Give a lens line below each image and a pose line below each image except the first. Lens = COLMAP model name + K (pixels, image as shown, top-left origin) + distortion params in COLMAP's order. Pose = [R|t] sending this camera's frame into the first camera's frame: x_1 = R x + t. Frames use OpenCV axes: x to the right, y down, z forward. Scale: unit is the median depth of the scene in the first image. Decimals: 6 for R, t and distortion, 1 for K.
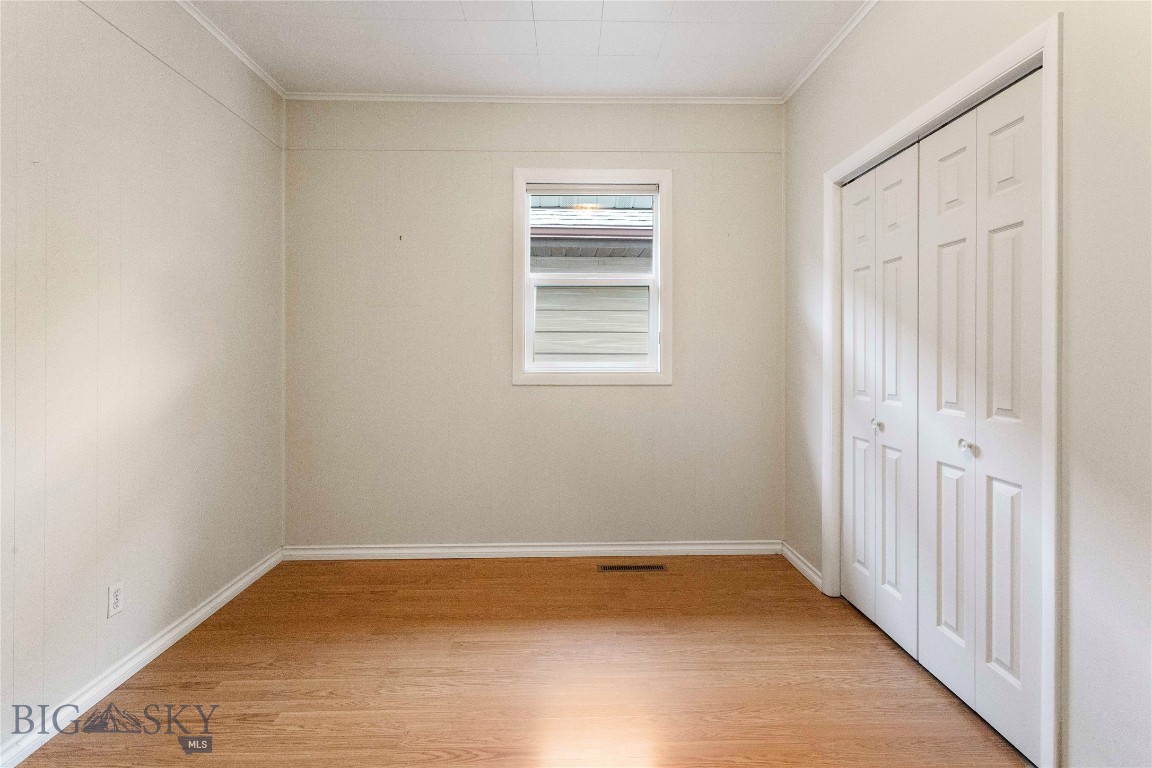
lens RADIAL K [[553.2, 0, 576.7], [0, 553.2, 355.9], [0, 0, 1]] dist [-0.000528, -0.000248]
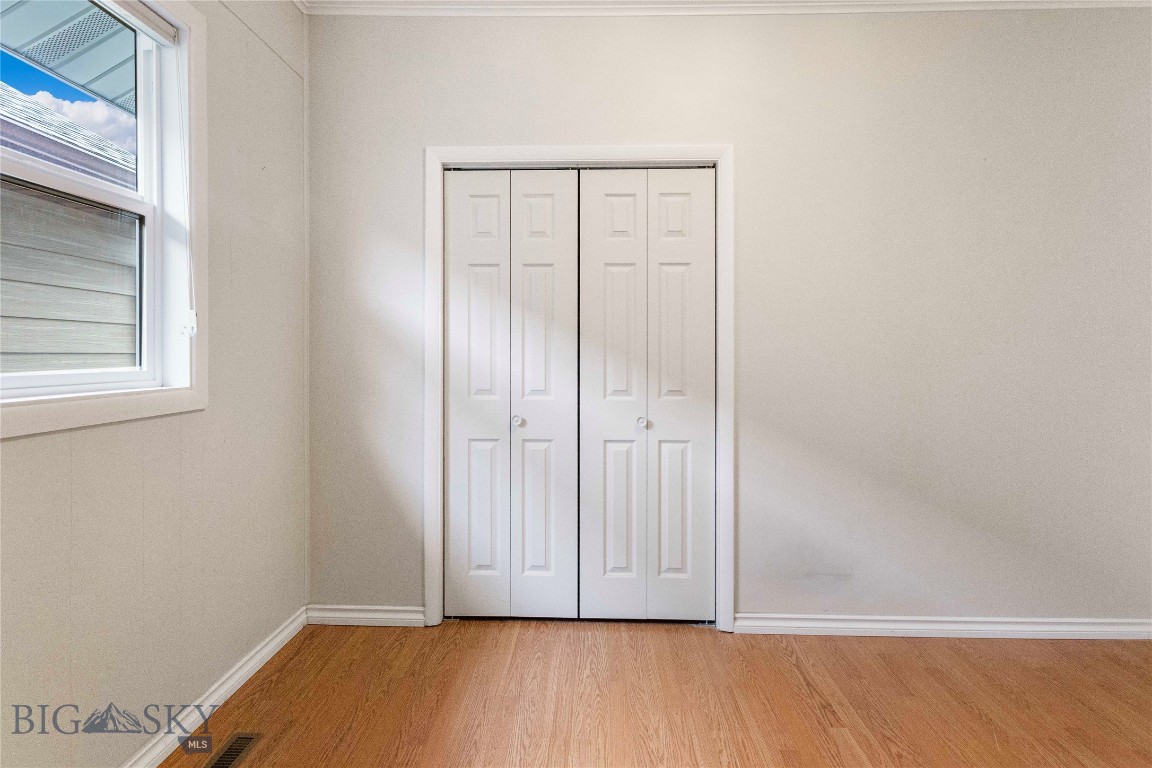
lens RADIAL K [[584.6, 0, 580.3], [0, 584.6, 349.1], [0, 0, 1]] dist [0.001090, 0.000127]
pose [[0.058149, -0.000795, 0.998308, -0.600960], [0.003373, 0.999994, 0.000600, -0.010553], [-0.998302, 0.003333, 0.058151, 0.920359]]
